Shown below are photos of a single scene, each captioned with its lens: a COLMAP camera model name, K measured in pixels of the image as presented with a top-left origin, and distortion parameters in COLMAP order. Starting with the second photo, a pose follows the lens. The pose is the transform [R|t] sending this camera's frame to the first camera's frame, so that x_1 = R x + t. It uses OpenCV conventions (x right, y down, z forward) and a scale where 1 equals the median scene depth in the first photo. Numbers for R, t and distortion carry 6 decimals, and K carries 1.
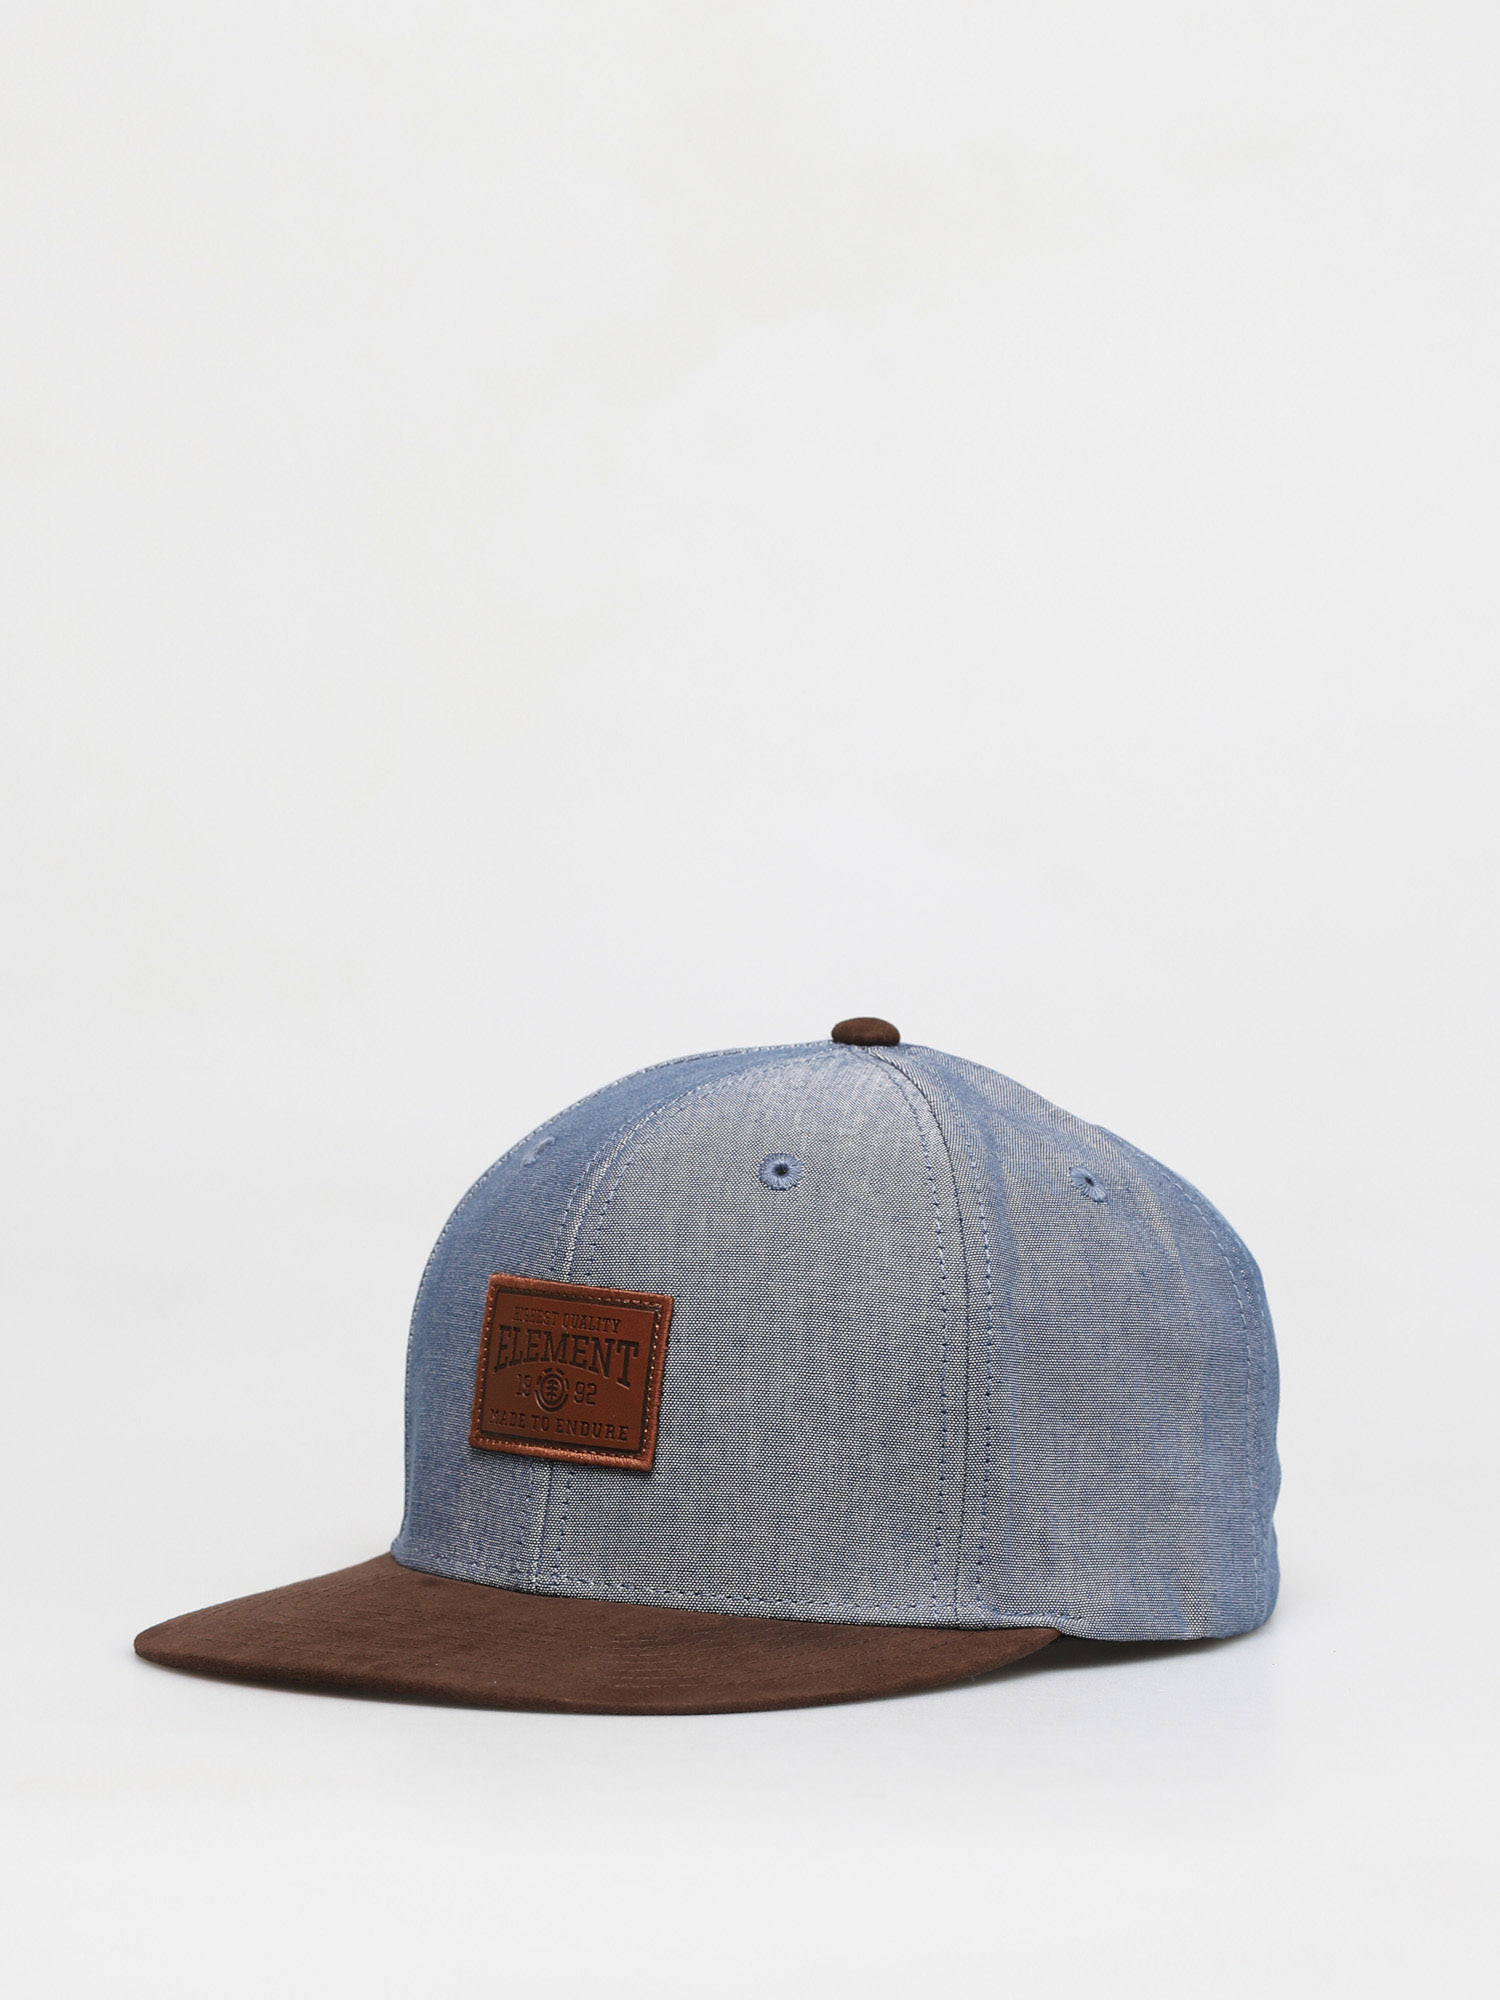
lens RADIAL K [[7483.7, 0, 750.1], [0, 7483.7, 999.4], [0, 0, 1]] dist [-0.013104, 0.000000]
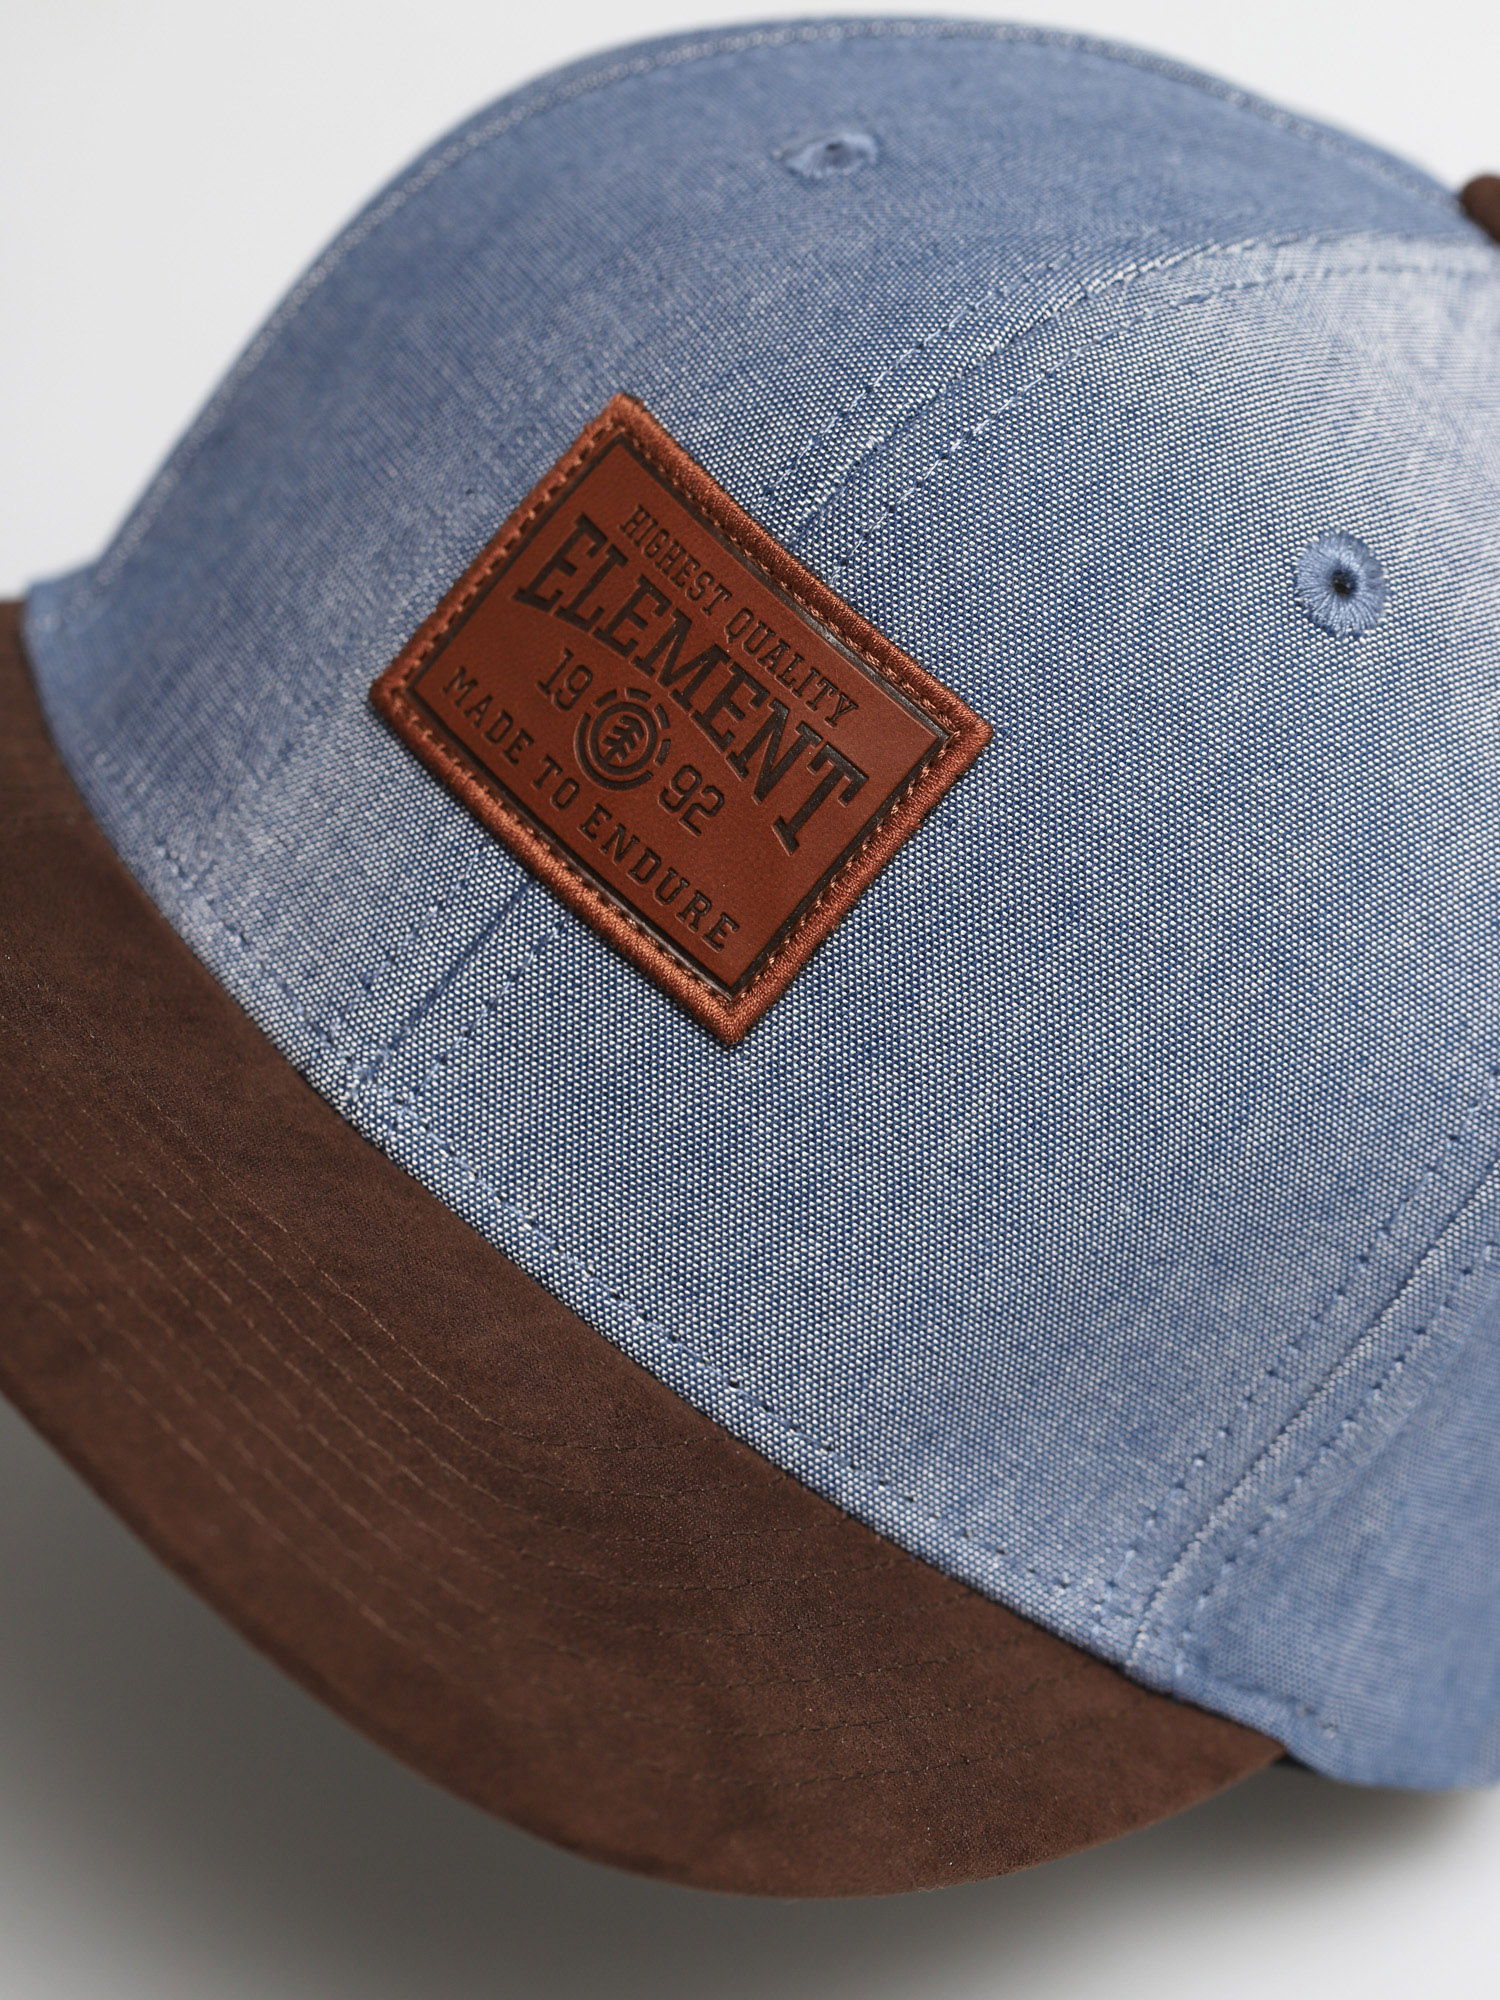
lens RADIAL K [[7483.7, 0, 749.6], [0, 7483.7, 999.8], [0, 0, 1]] dist [-0.013104, 0.000000]
pose [[0.836477, 0.491984, 0.241365, -0.116962], [-0.540706, 0.812606, 0.217507, -0.032826], [-0.089125, -0.312447, 0.945745, 0.593418]]
